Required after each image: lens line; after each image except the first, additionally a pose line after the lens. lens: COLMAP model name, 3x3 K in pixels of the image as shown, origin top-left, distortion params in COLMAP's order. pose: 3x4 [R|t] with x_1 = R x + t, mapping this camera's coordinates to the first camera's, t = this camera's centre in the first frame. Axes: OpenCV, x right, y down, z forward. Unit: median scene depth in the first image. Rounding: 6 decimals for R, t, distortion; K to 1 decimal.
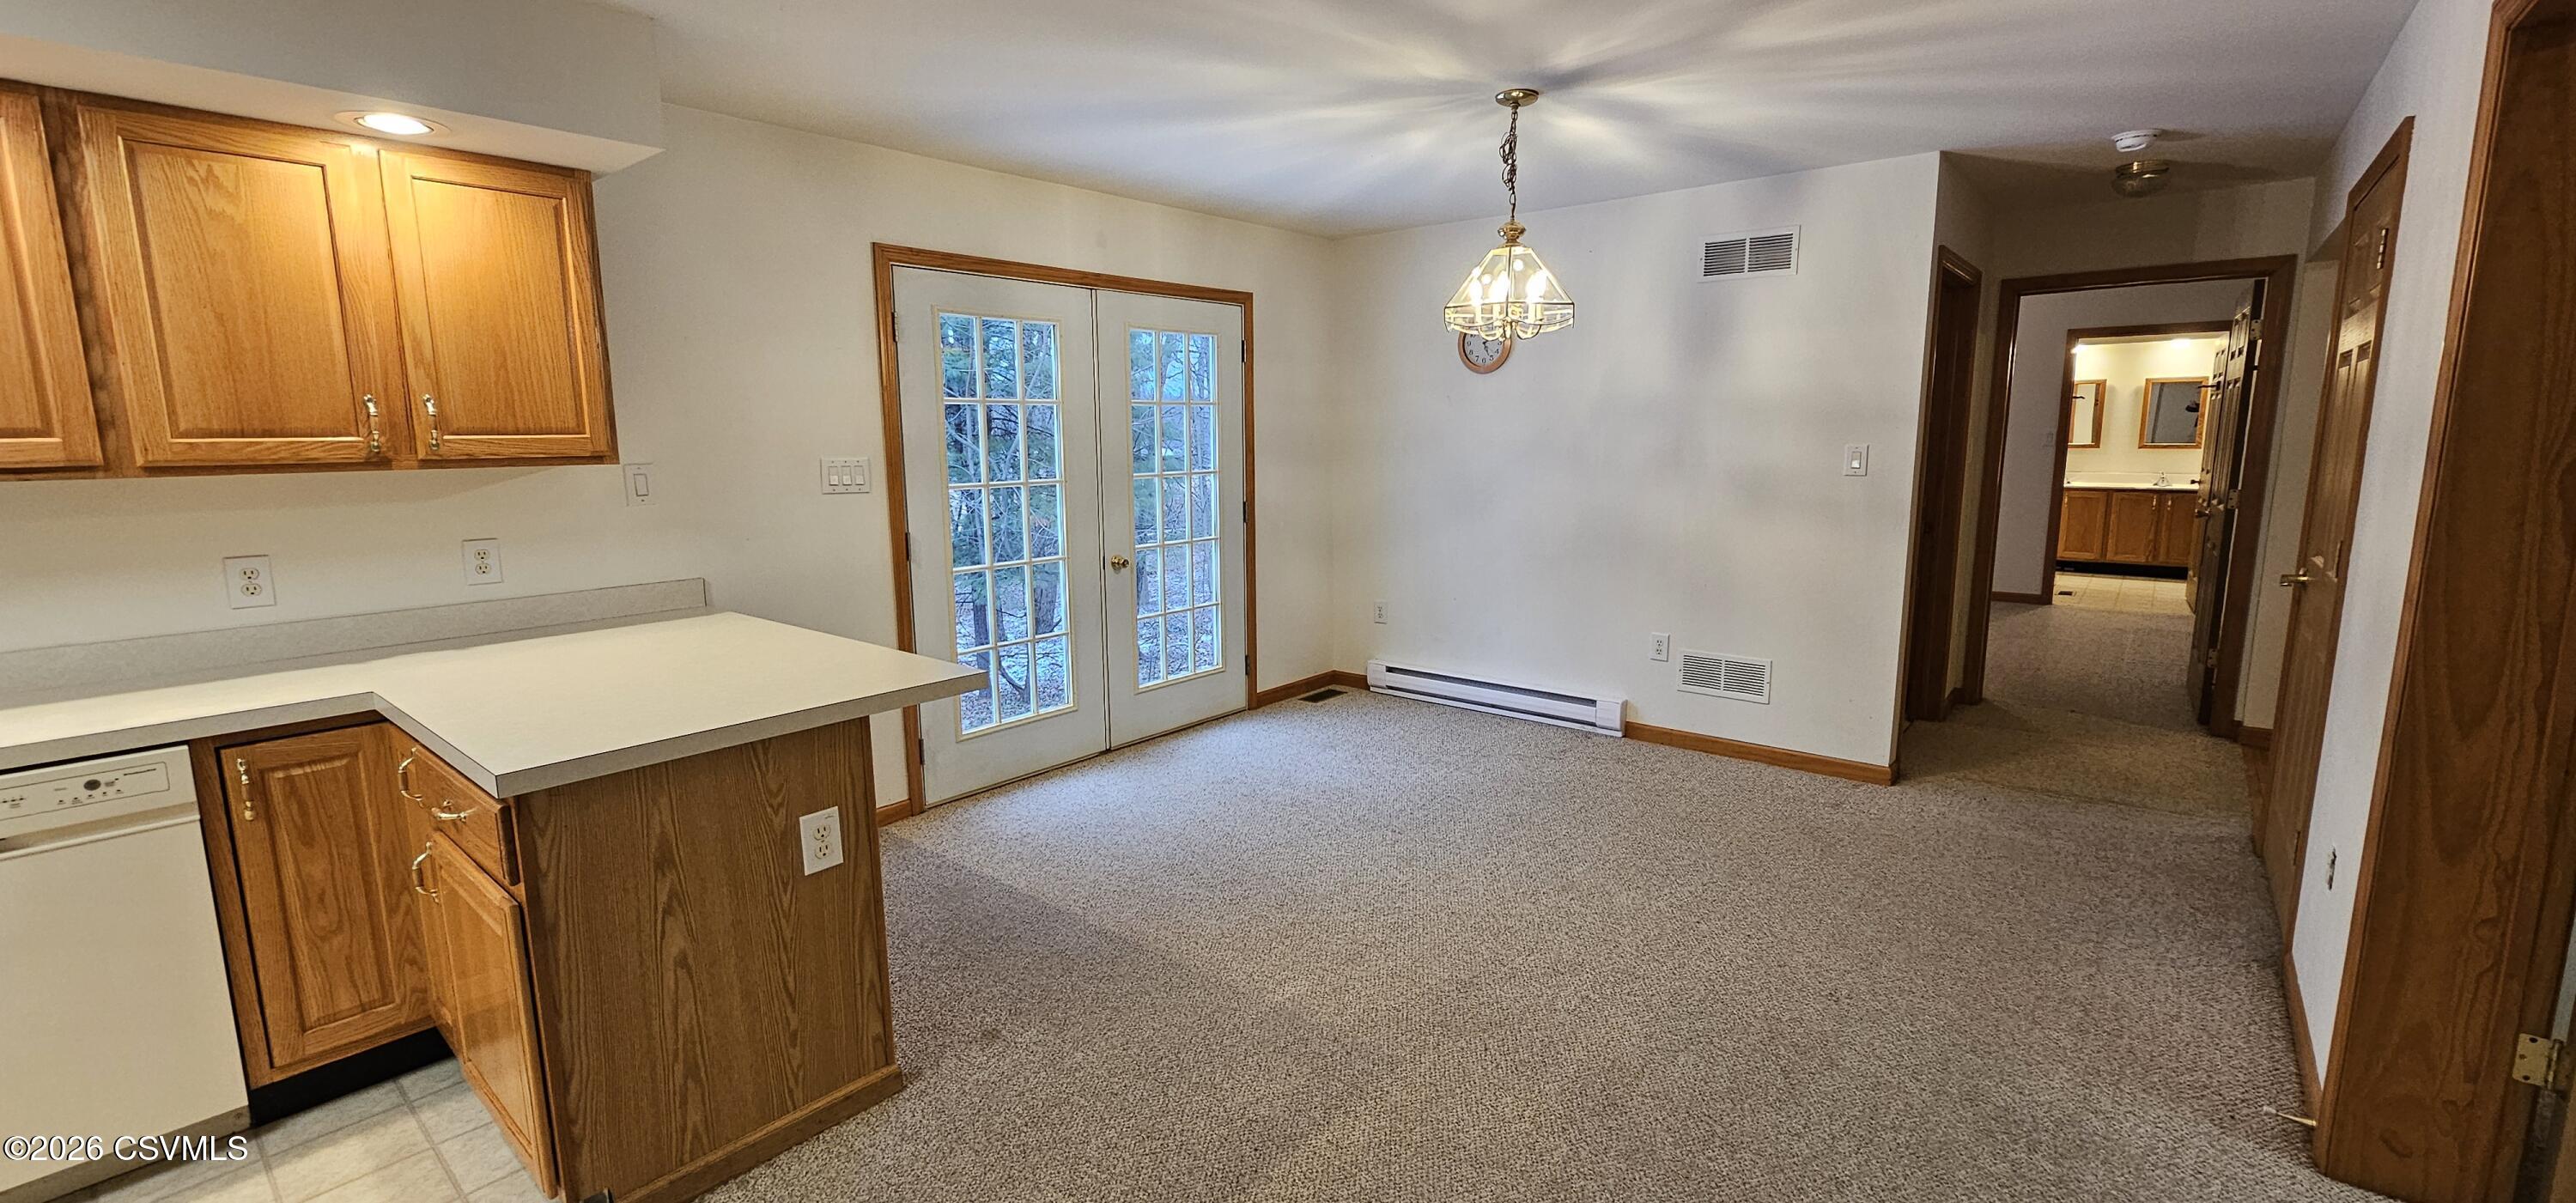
lens RADIAL K [[1053.4, 0, 1295.7], [0, 1053.4, 592.0], [0, 0, 1]] dist [-0.001654, -0.000332]
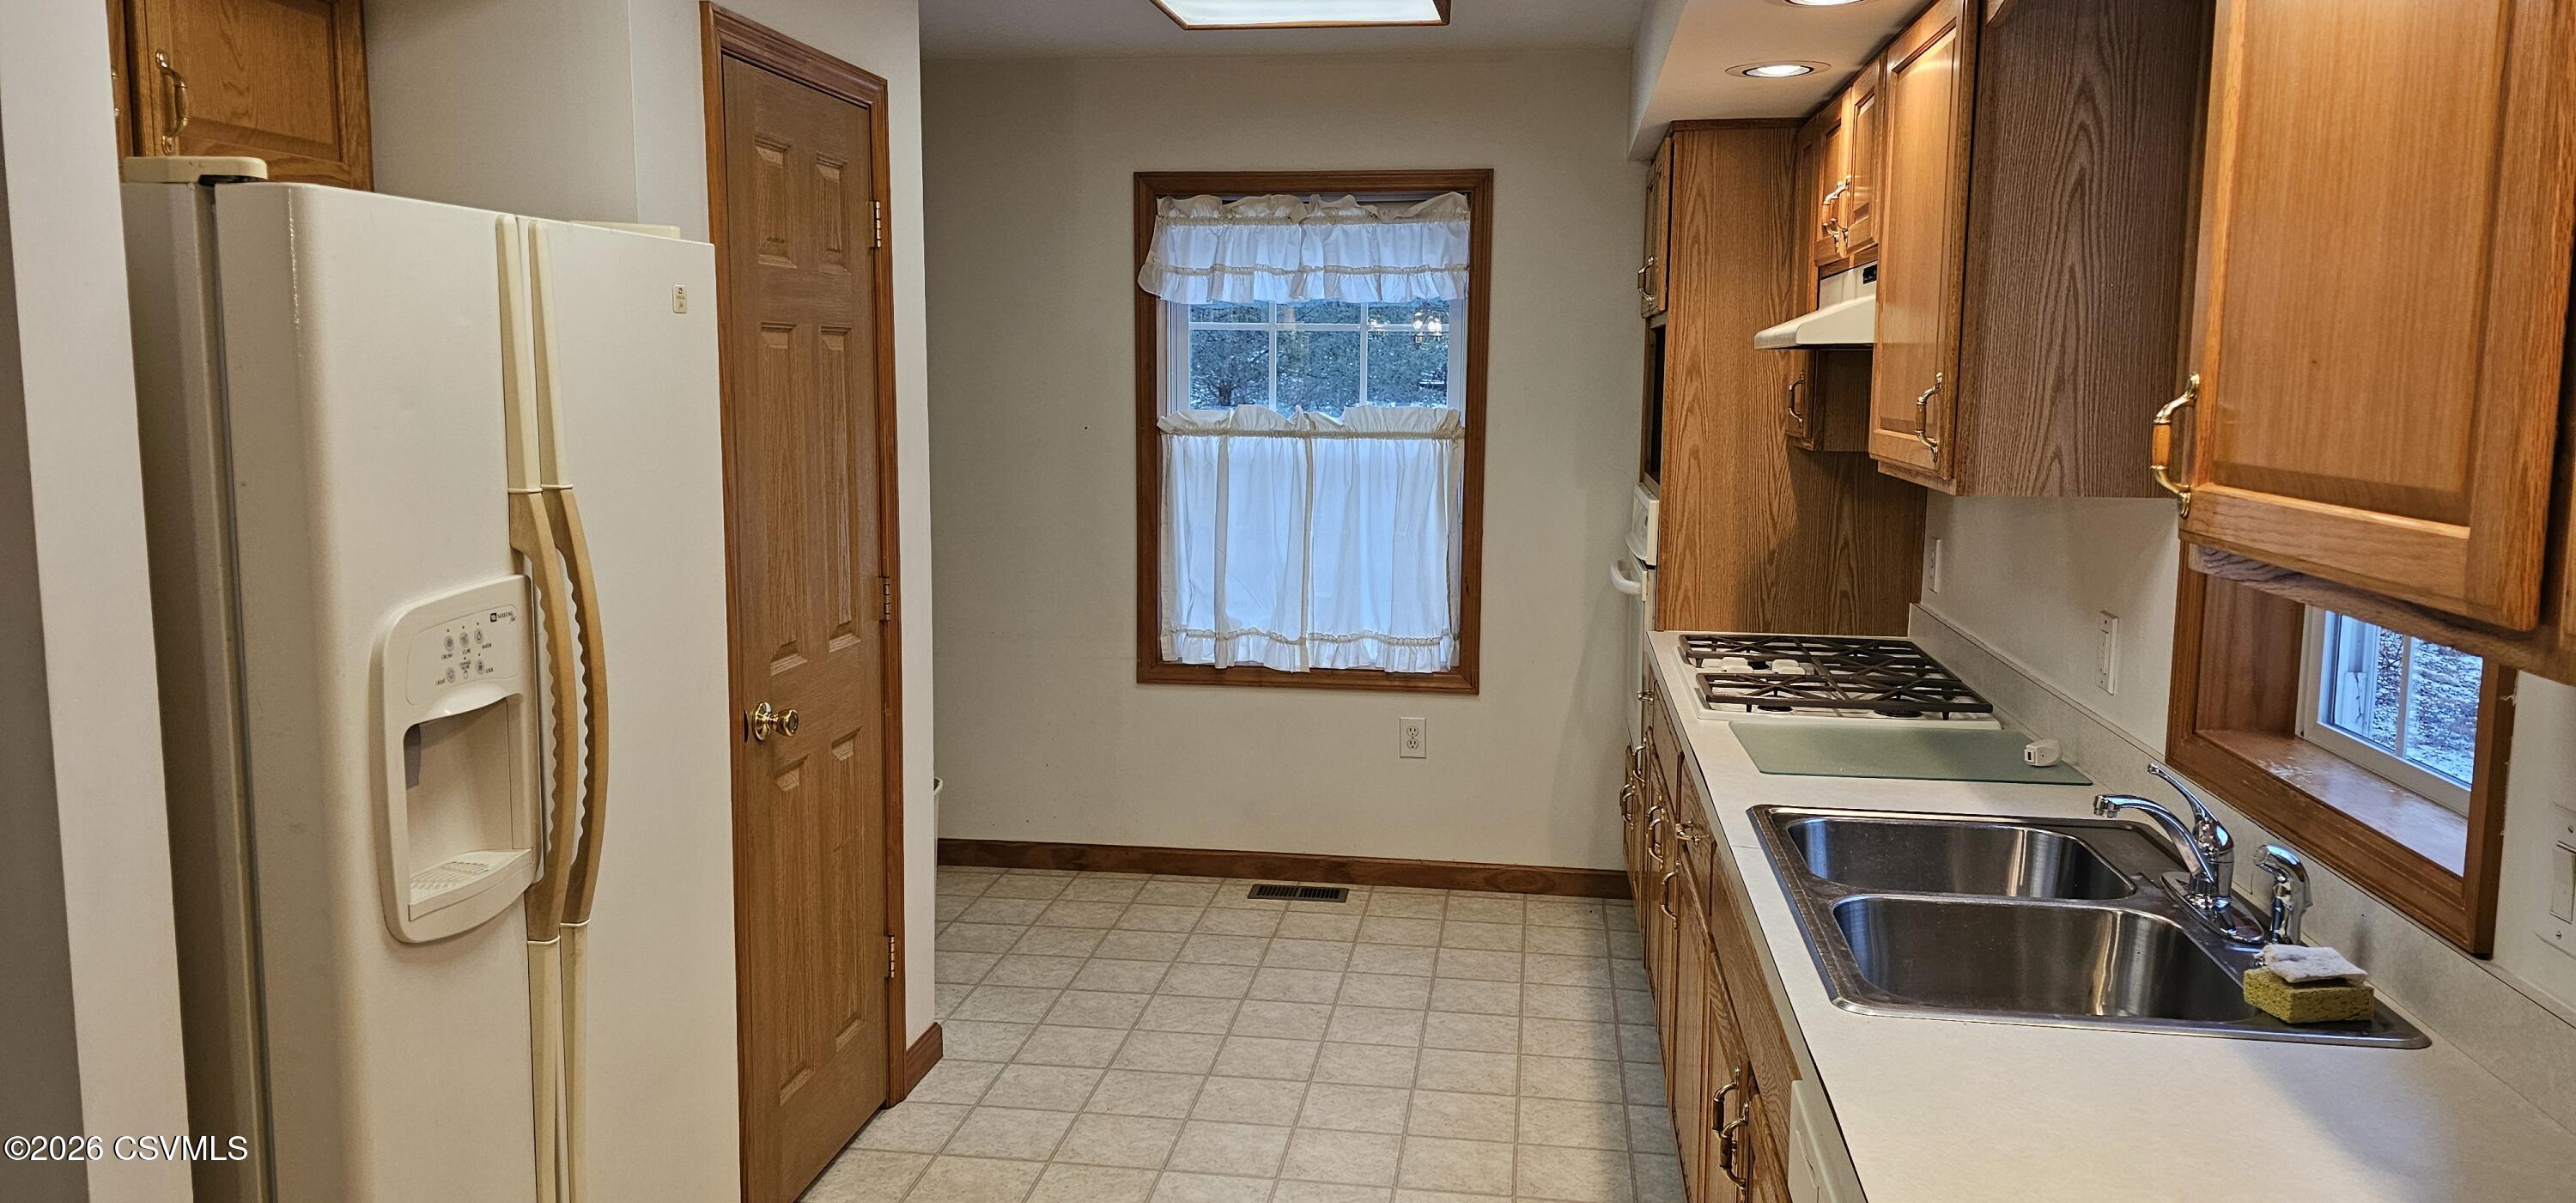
lens RADIAL K [[1714.3, 0, 1299.7], [0, 1714.3, 583.7], [0, 0, 1]] dist [0.143948, -0.179149]
pose [[-0.854268, 0.064291, -0.515842, -0.497266], [-0.080287, 0.964098, 0.253120, -0.195557], [0.513595, 0.257648, -0.818436, 1.036374]]
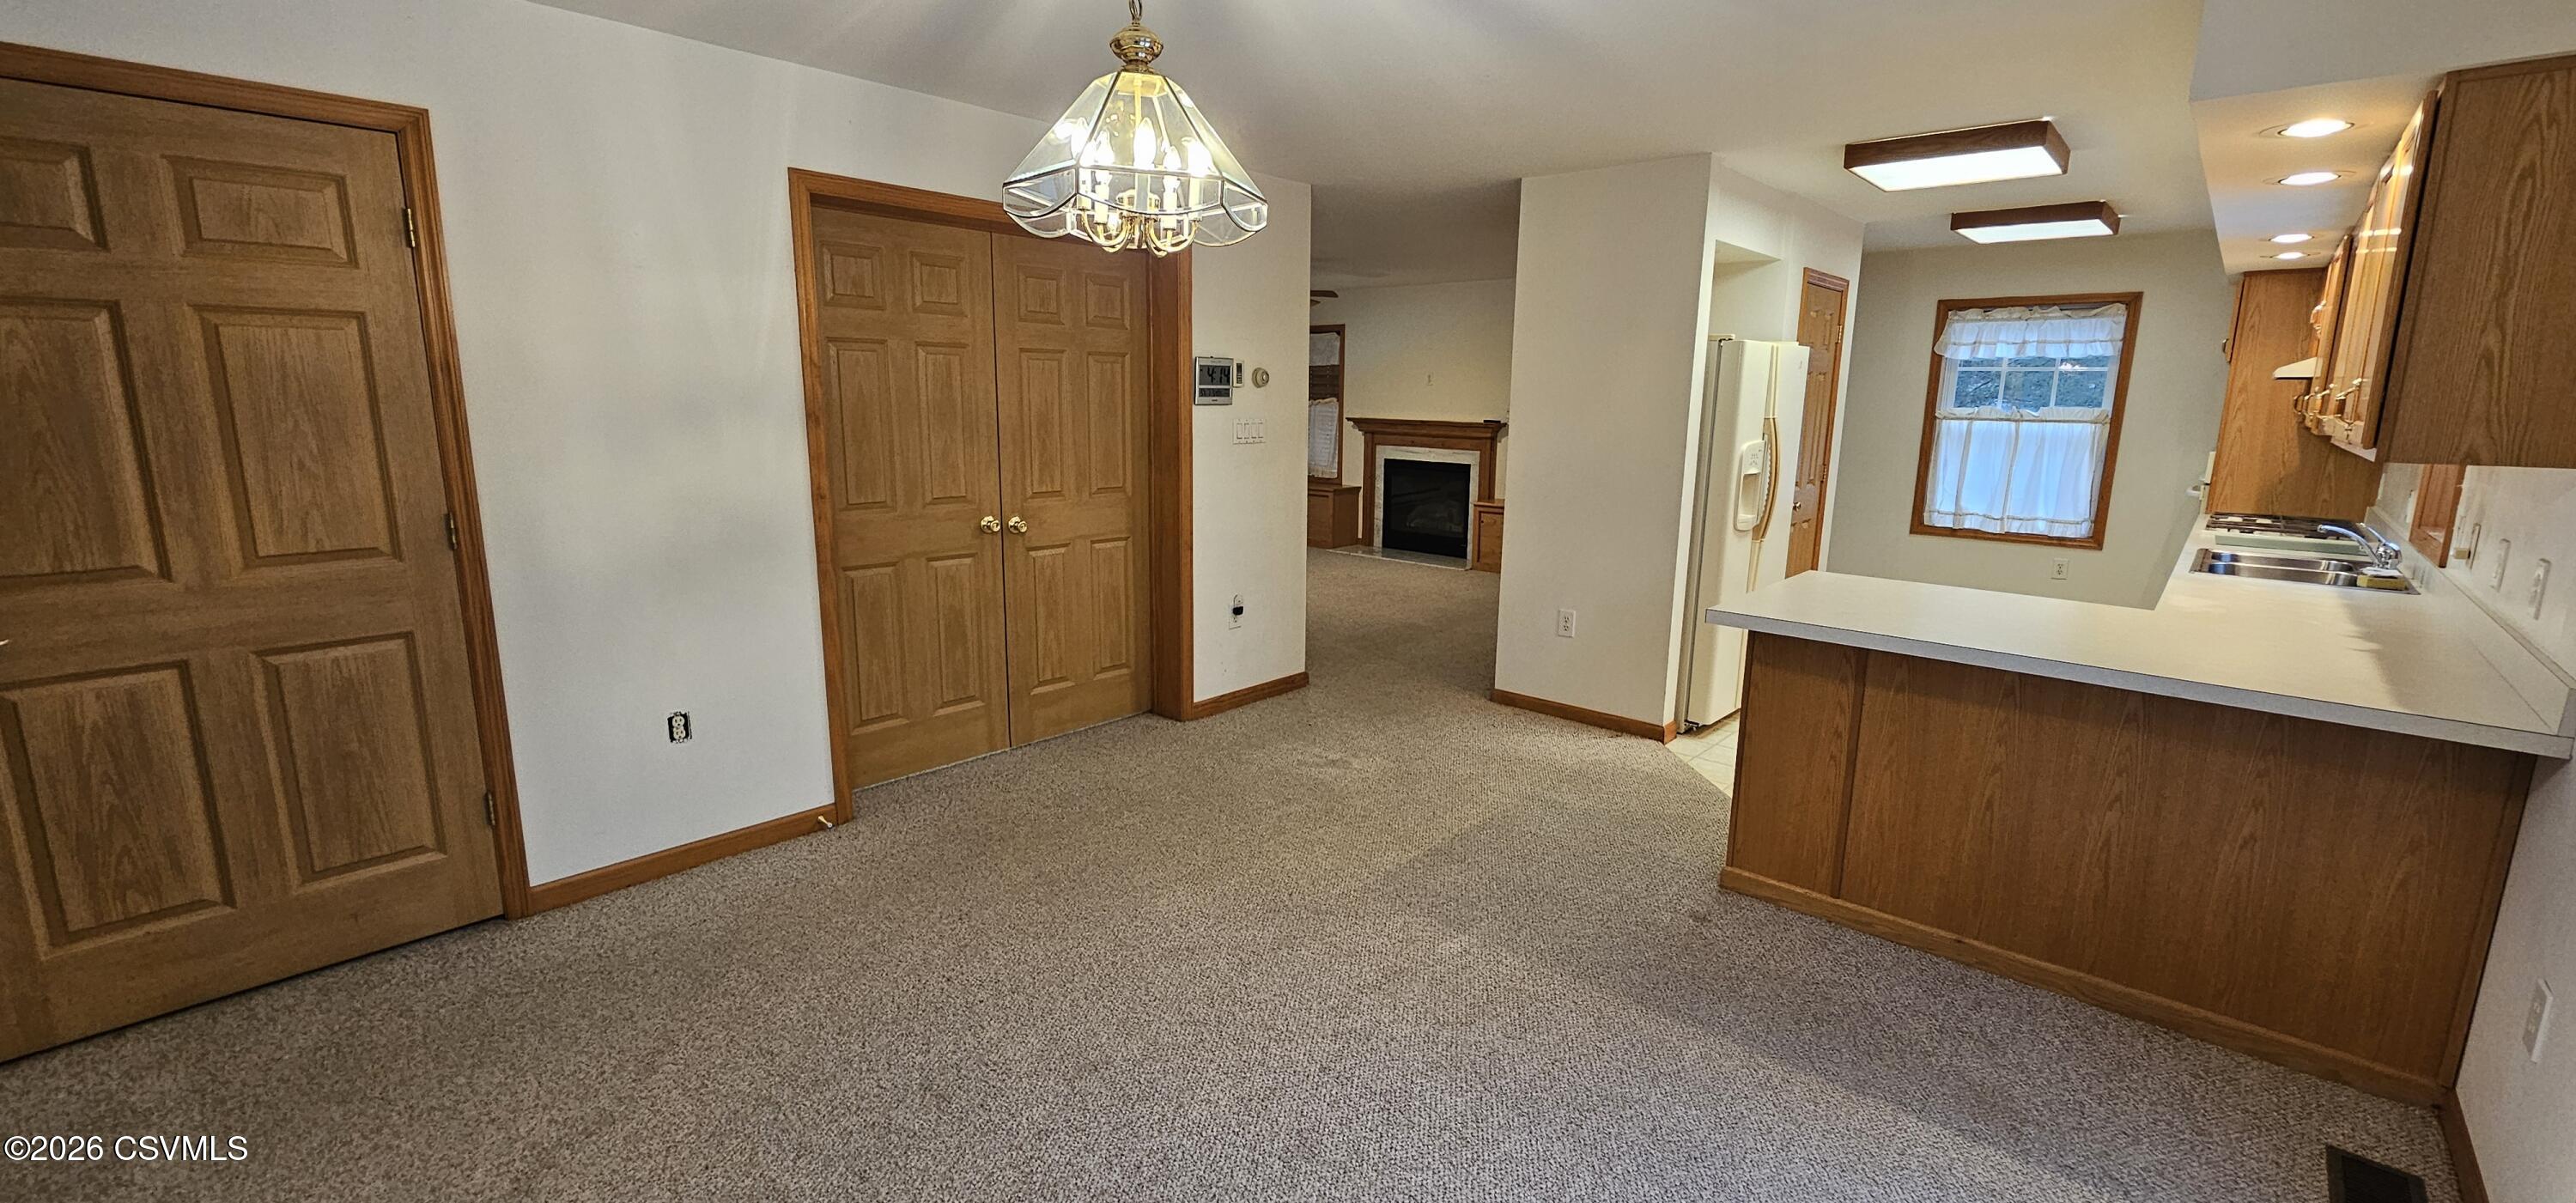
lens RADIAL K [[1053.4, 0, 1295.7], [0, 1053.4, 592.0], [0, 0, 1]] dist [-0.001654, -0.000332]
pose [[-0.999166, -0.011842, 0.039065, 0.124985], [0.001844, 0.942926, 0.332998, -0.326343], [-0.040779, 0.332792, -0.942118, 2.019279]]
